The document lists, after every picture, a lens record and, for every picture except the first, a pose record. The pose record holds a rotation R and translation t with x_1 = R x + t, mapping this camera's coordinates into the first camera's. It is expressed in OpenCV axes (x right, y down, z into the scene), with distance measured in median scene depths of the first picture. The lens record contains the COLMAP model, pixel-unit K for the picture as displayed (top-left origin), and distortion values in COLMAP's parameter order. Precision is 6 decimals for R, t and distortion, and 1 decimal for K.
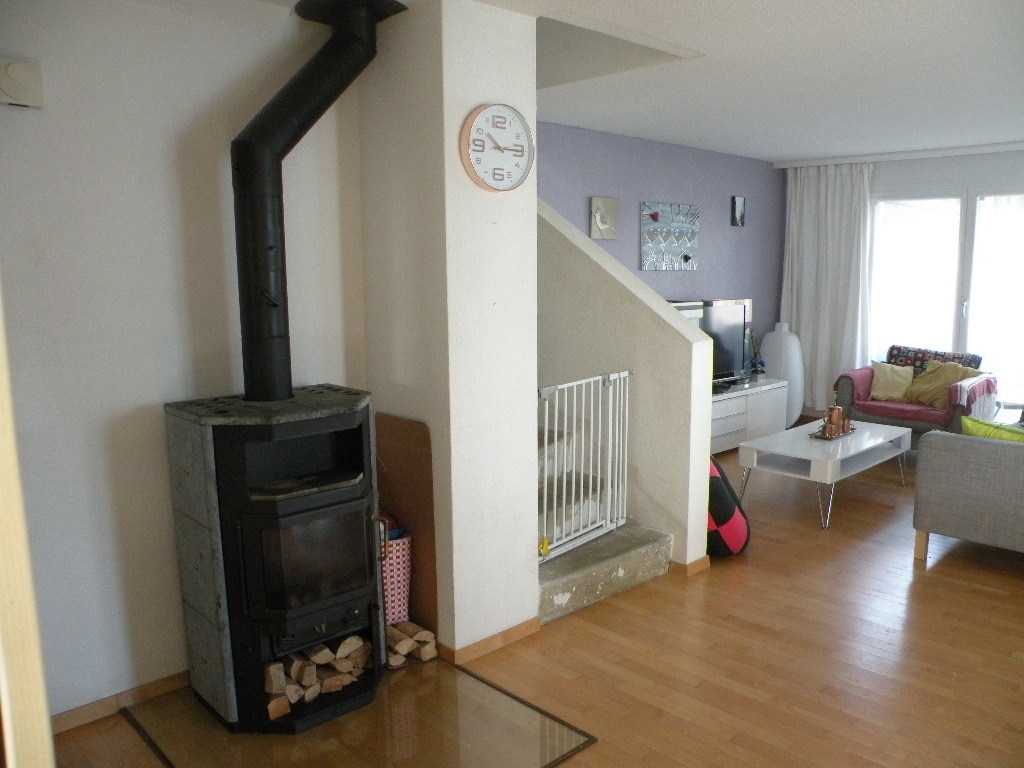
lens RADIAL K [[820.3, 0, 530.0], [0, 820.3, 385.6], [0, 0, 1]] dist [-0.171407, 0.150753]
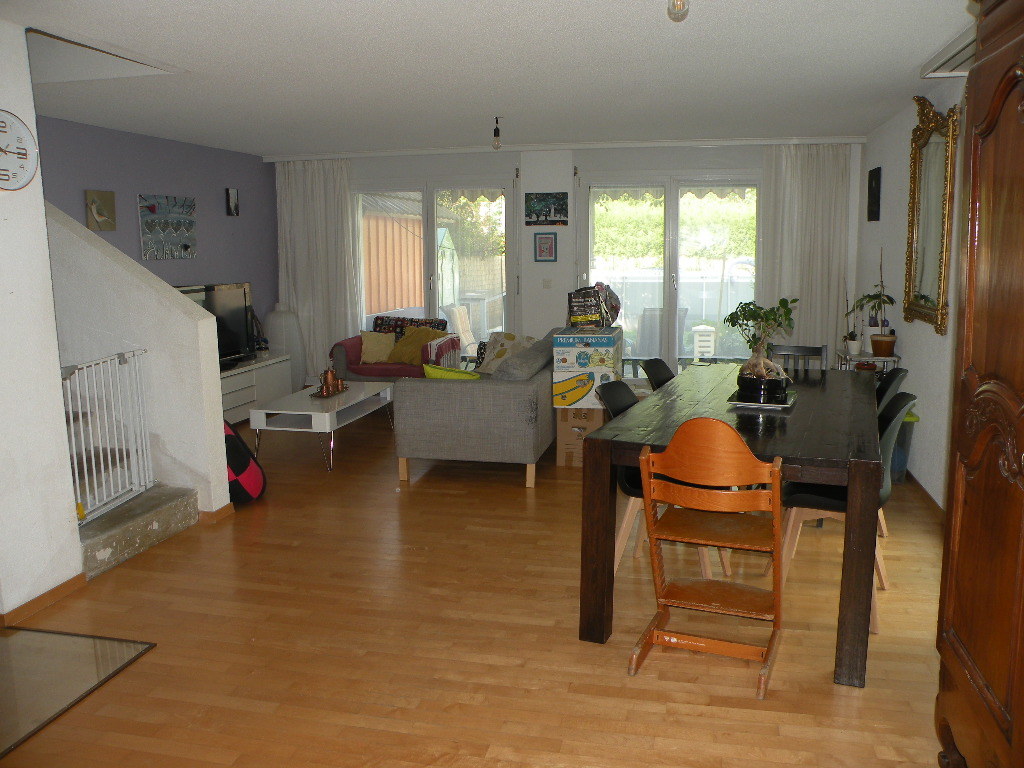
lens RADIAL K [[820.3, 0, 530.0], [0, 820.3, 385.6], [0, 0, 1]] dist [-0.171407, 0.150753]
pose [[0.830021, -0.097996, 0.549056, -0.038904], [0.088105, 0.995120, 0.044420, 0.029393], [-0.550730, 0.011505, 0.834604, -0.197346]]
